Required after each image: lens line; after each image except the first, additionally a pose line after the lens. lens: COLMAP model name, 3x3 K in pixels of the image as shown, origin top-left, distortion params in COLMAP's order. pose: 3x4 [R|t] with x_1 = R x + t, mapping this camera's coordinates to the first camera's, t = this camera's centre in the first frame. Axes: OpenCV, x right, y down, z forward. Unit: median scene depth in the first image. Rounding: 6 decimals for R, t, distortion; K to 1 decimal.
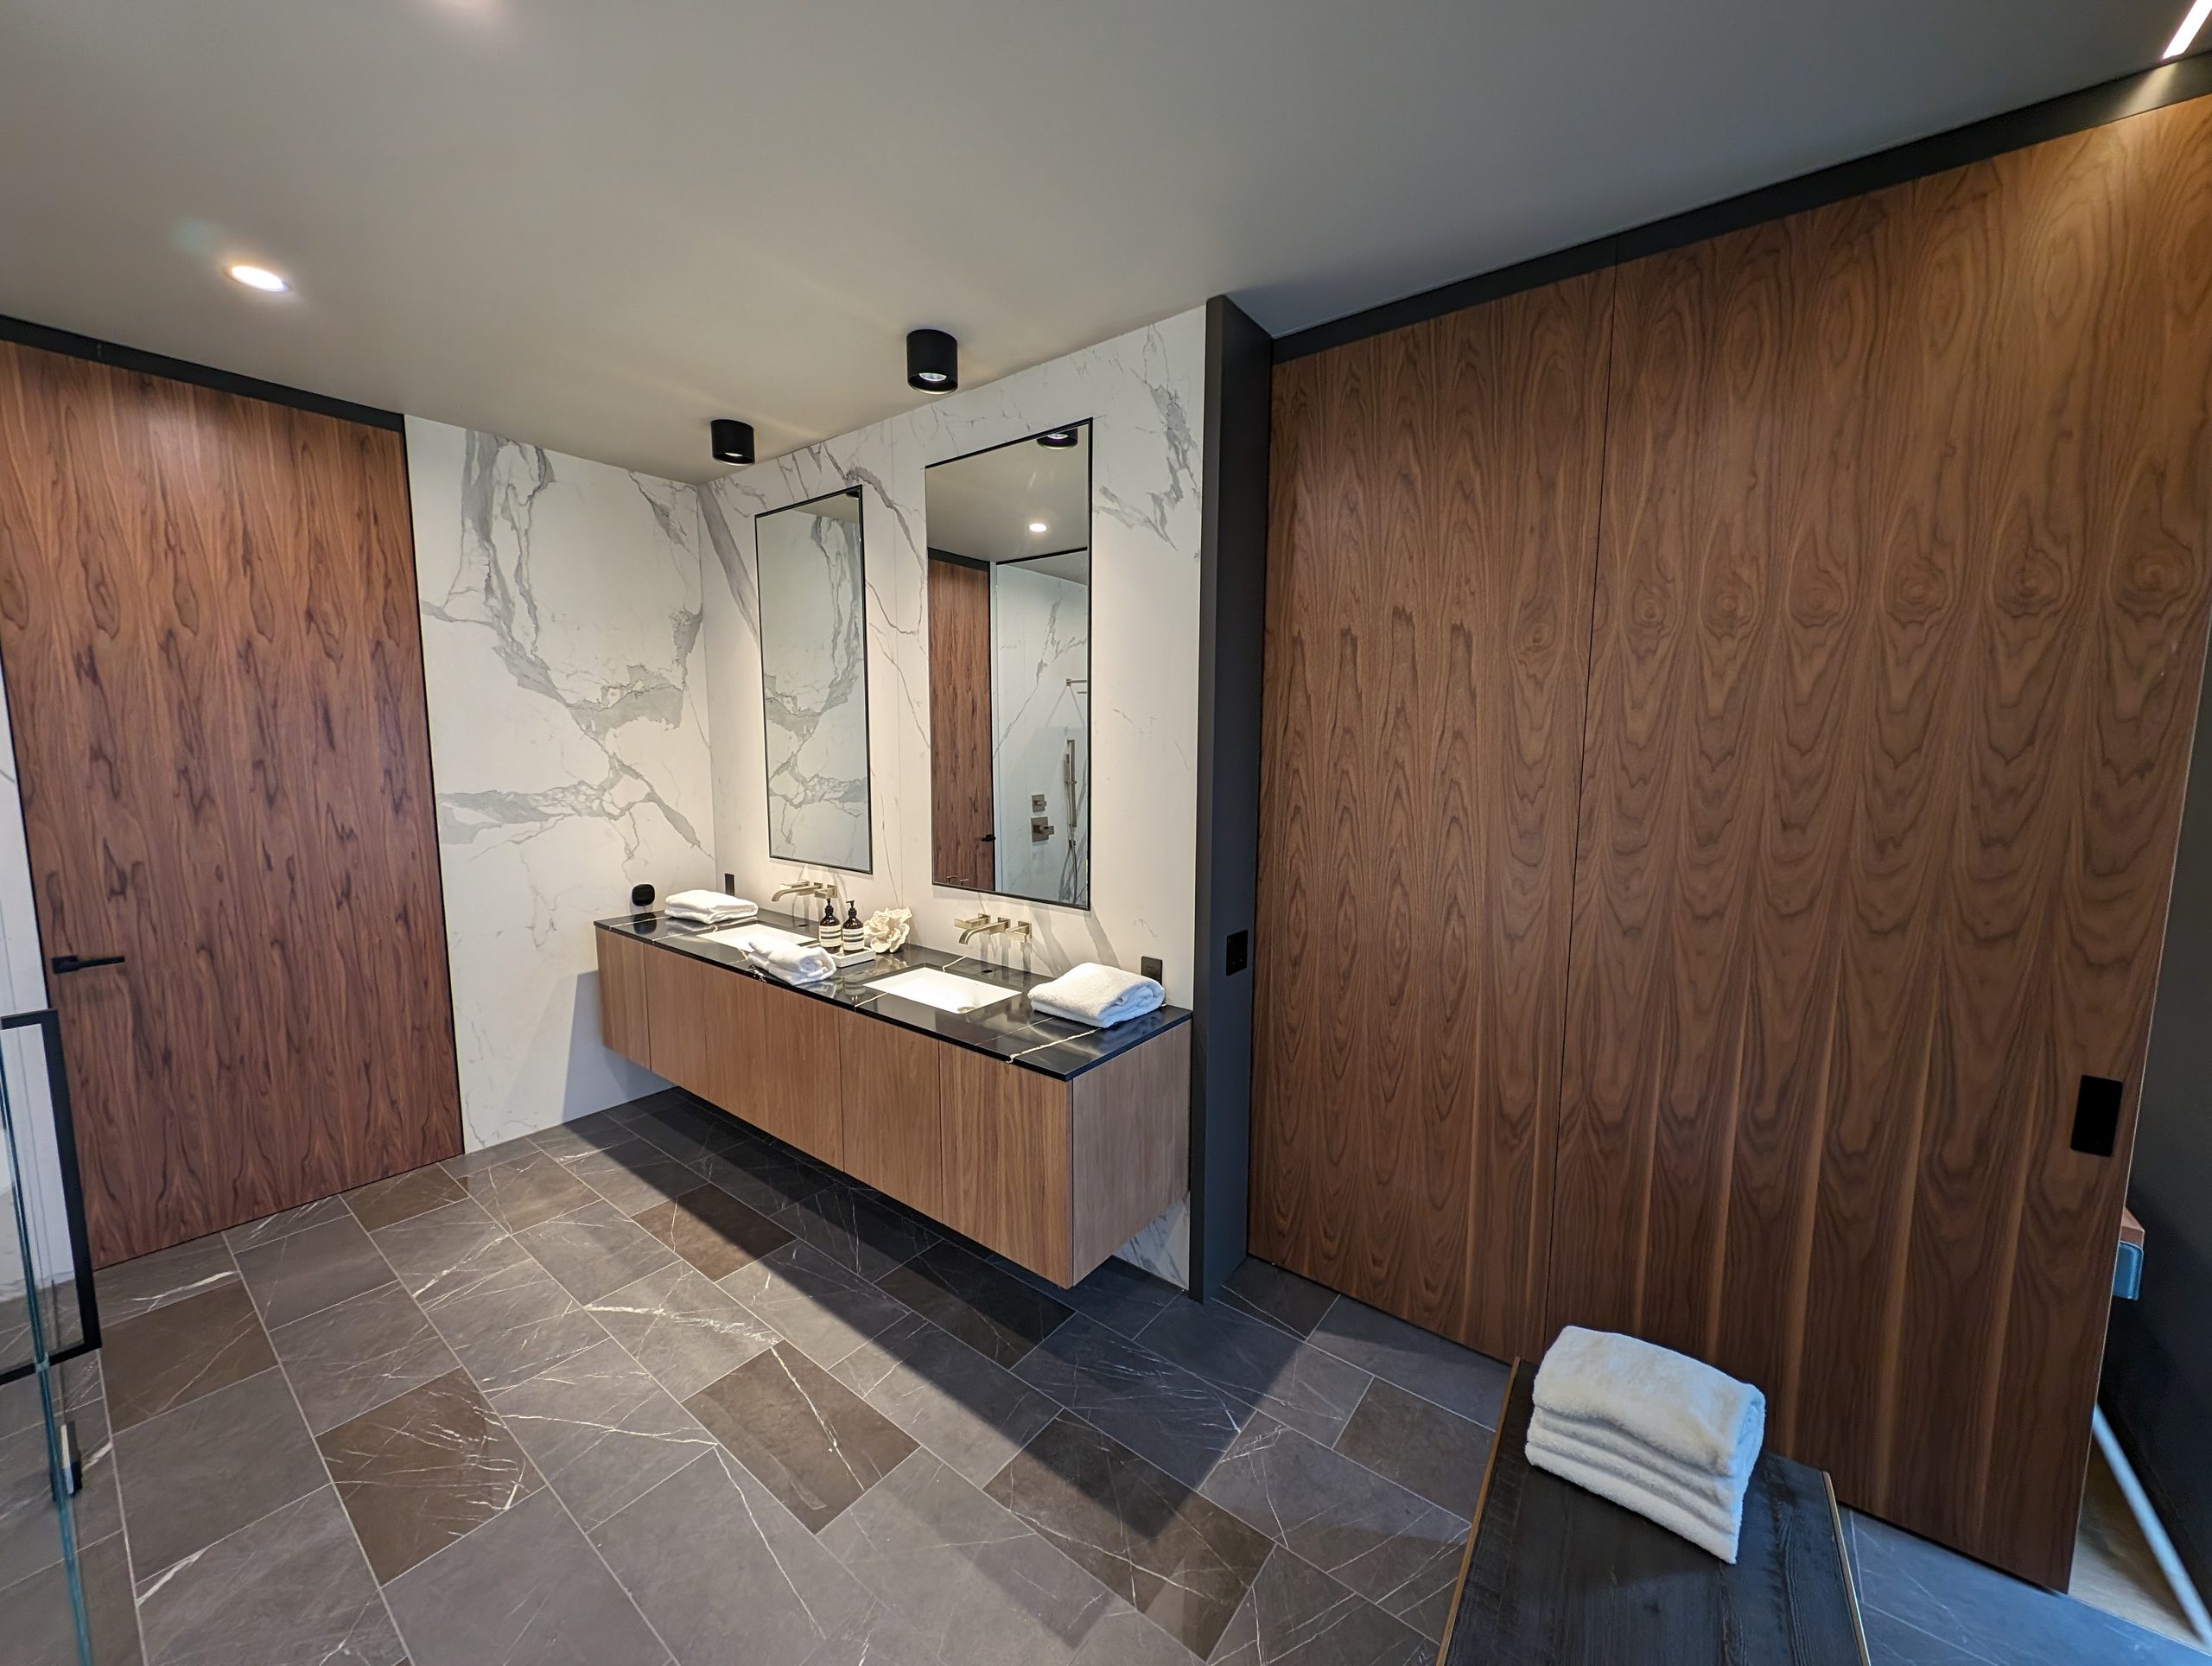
lens RADIAL K [[824.7, 0, 1104.5], [0, 824.7, 831.9], [0, 0, 1]] dist [0.001375, -0.002748]
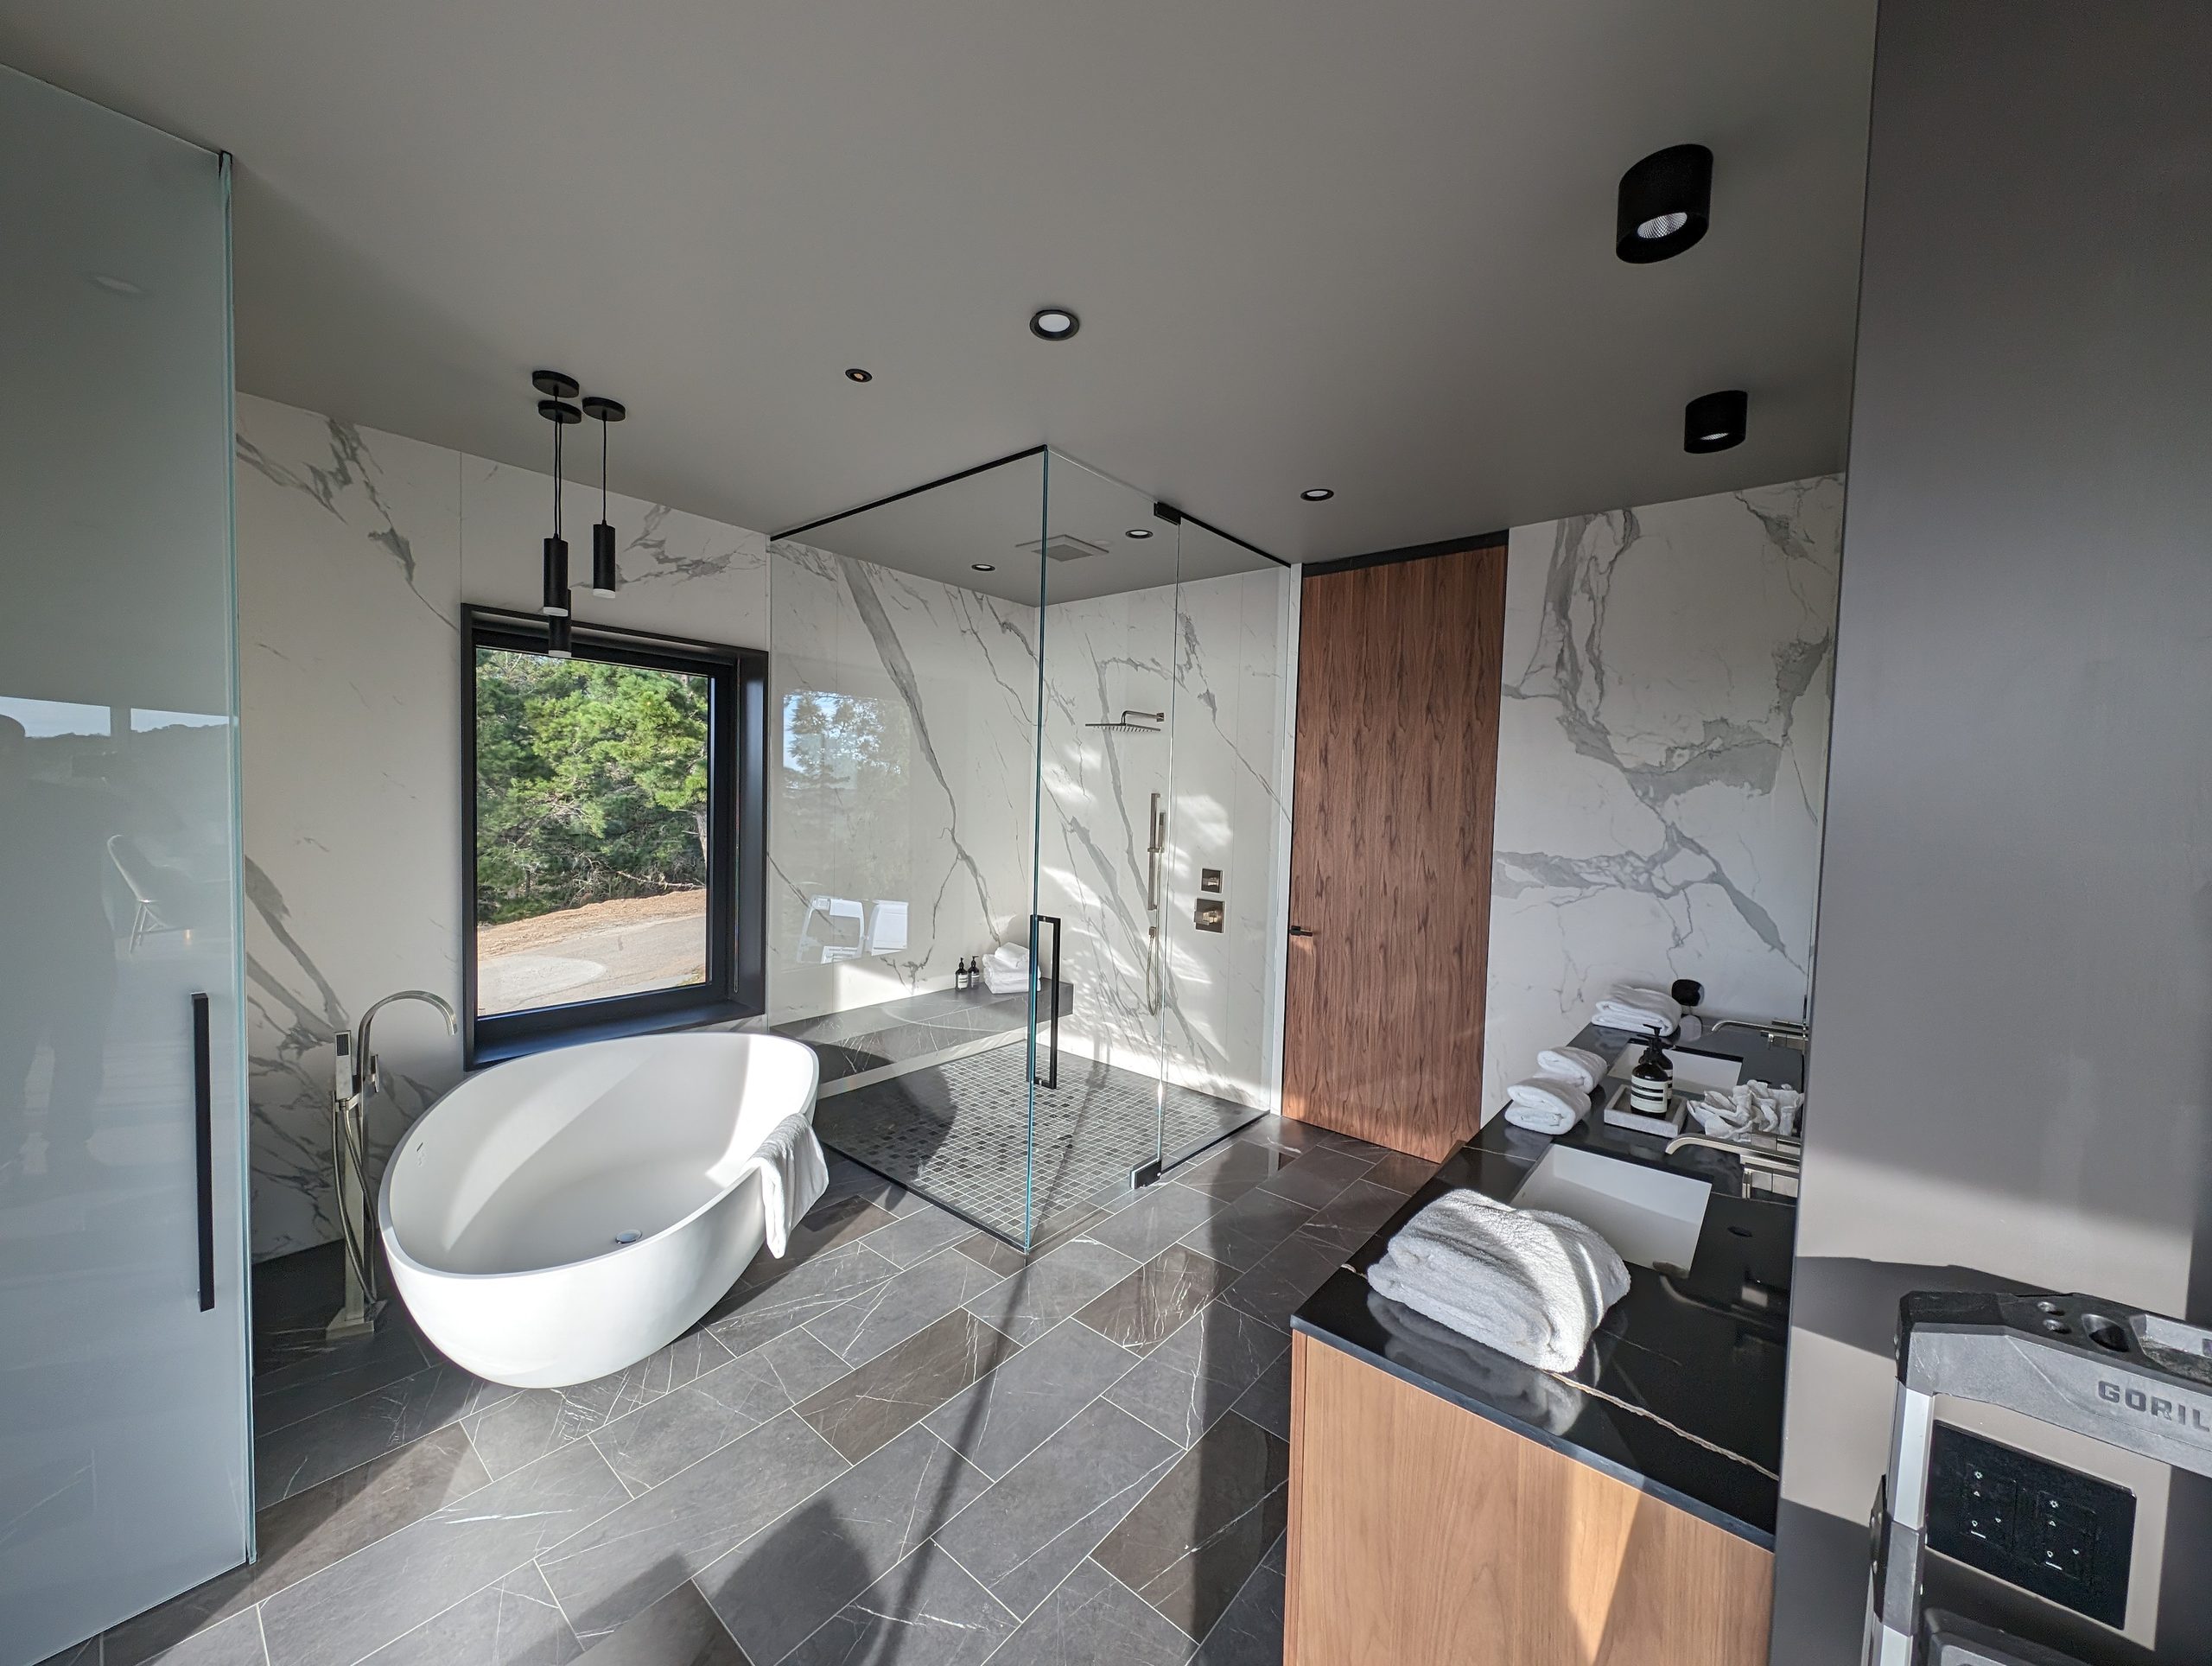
lens RADIAL K [[824.7, 0, 1104.5], [0, 824.7, 831.9], [0, 0, 1]] dist [0.001375, -0.002748]
pose [[-0.042104, 0.040583, -0.998289, 0.400233], [-0.131912, 0.990202, 0.045818, -0.061119], [0.990367, 0.133615, -0.036338, 0.574845]]
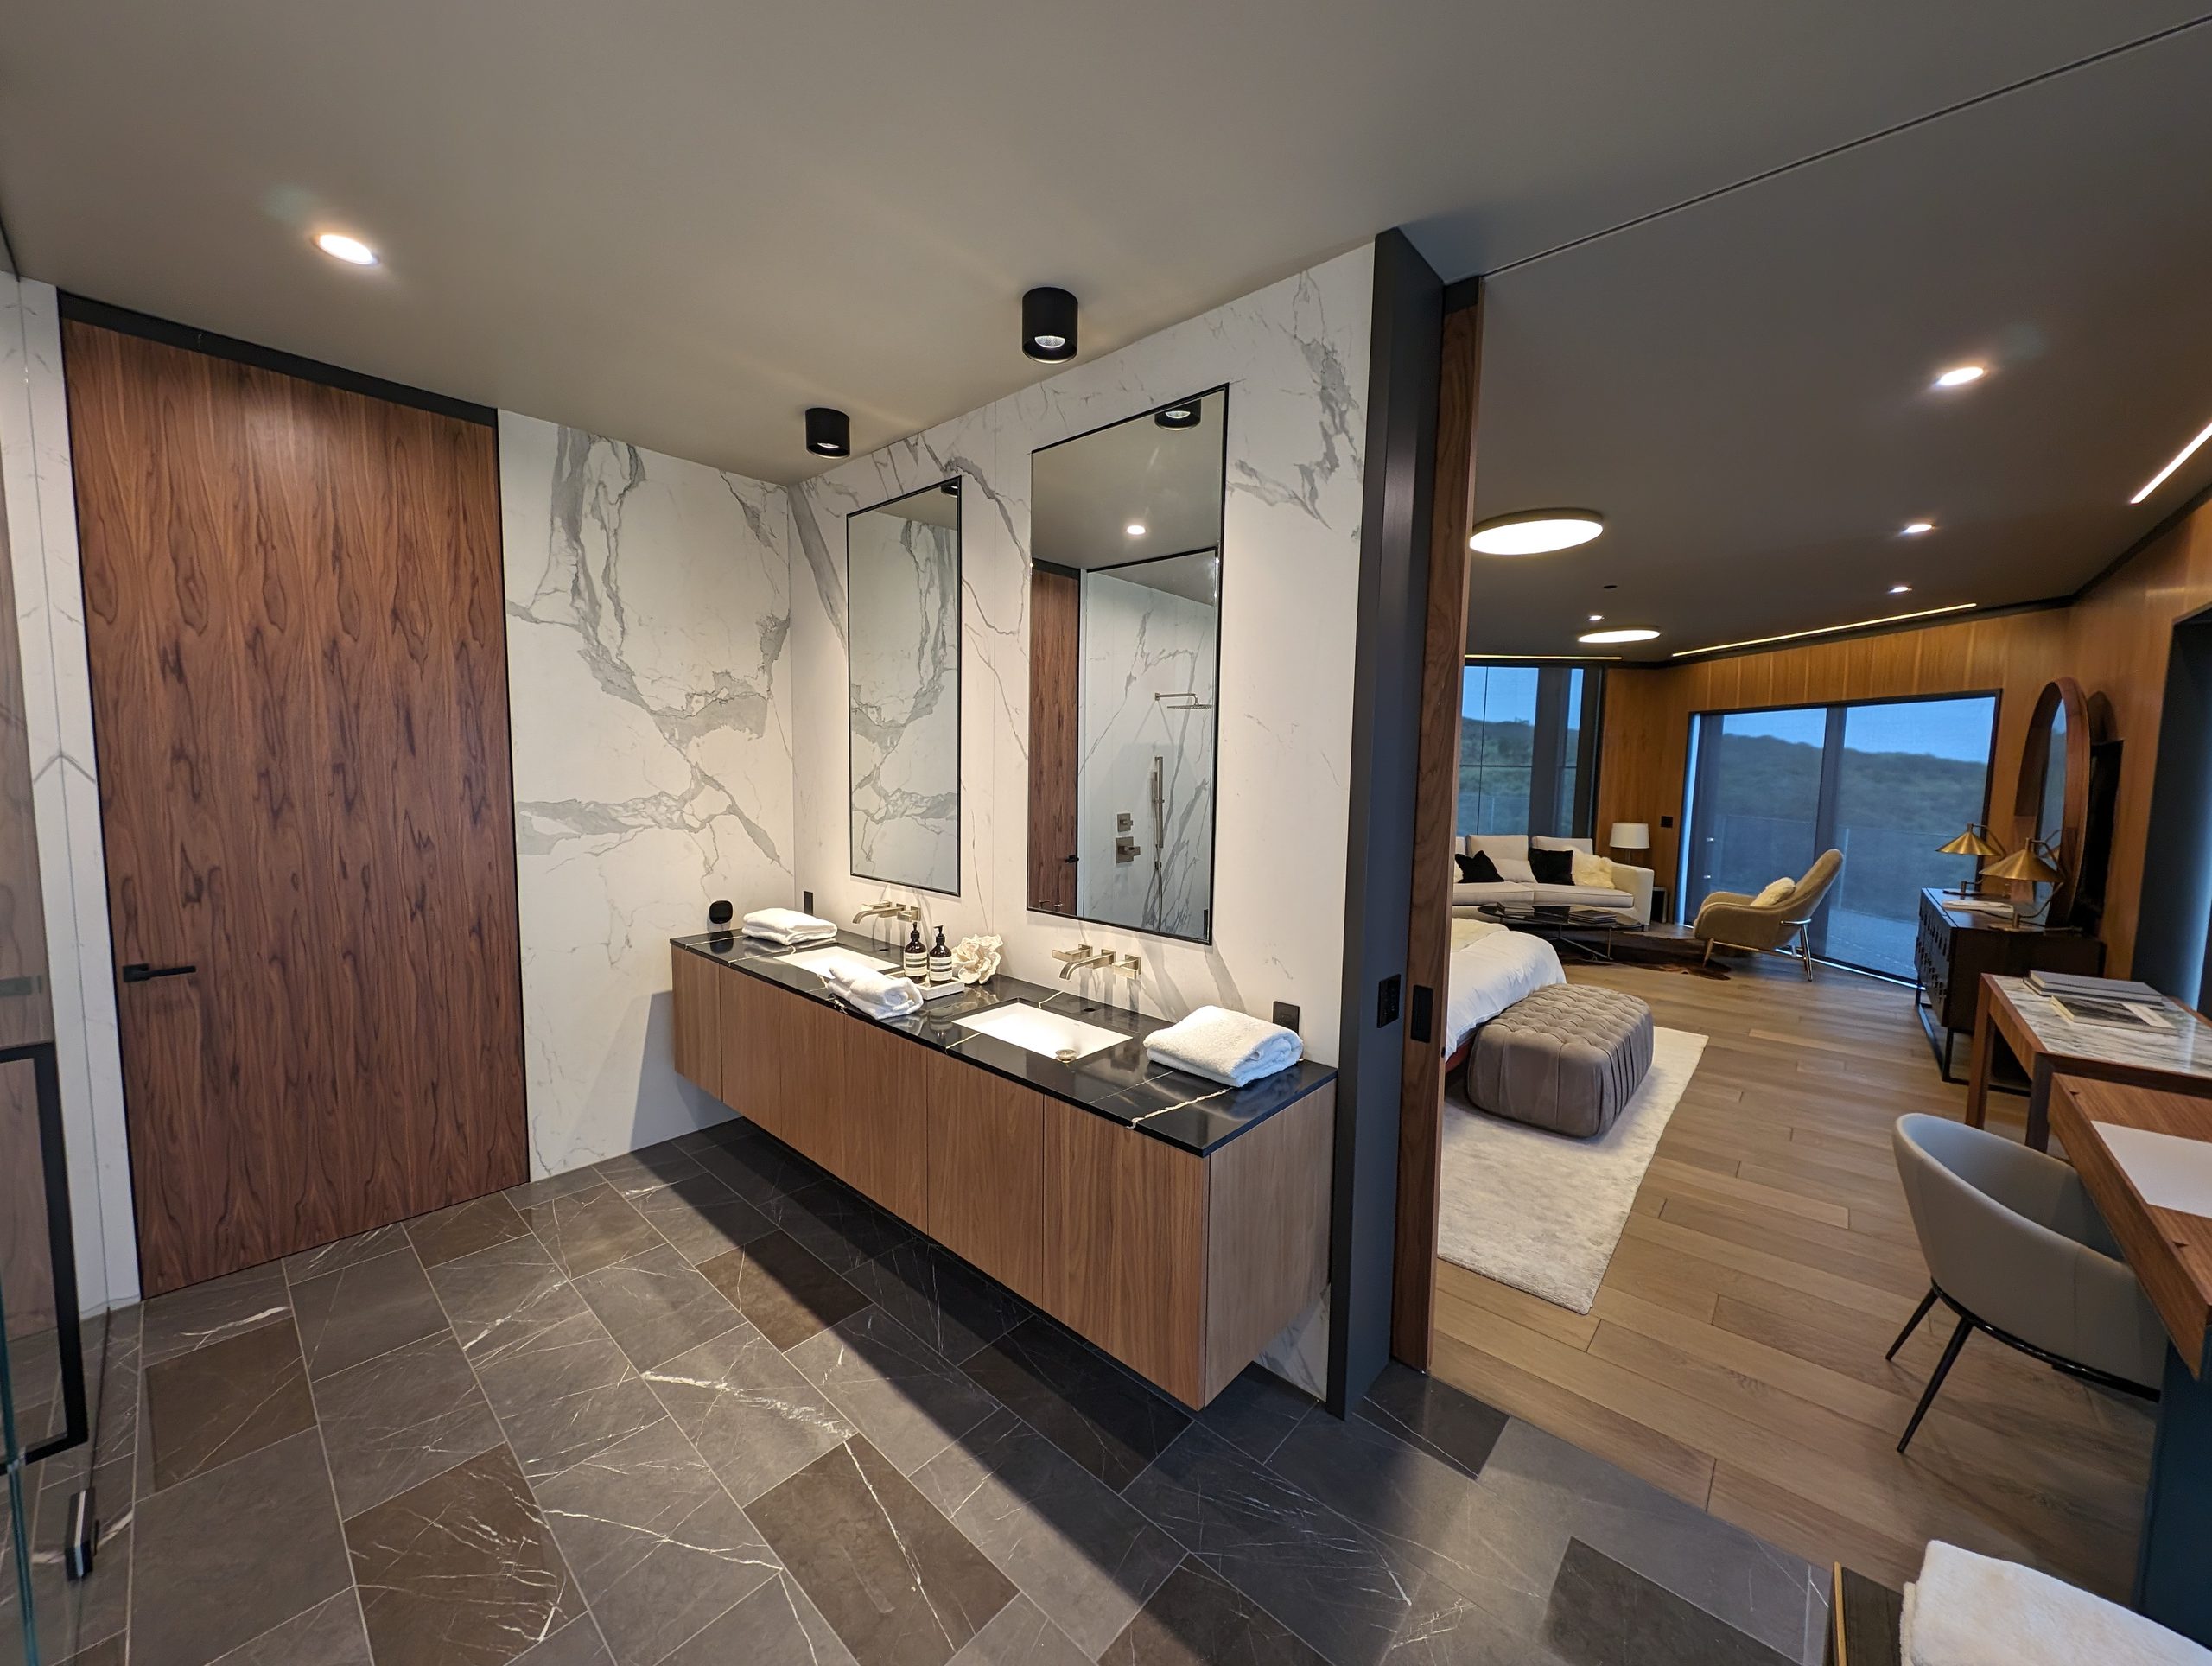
lens RADIAL K [[824.7, 0, 1104.5], [0, 824.7, 831.9], [0, 0, 1]] dist [0.001375, -0.002748]
pose [[0.996770, 0.017428, -0.078397, -0.061014], [-0.019502, 0.999478, -0.025772, -0.000140], [0.077907, 0.027217, 0.996589, 0.113537]]
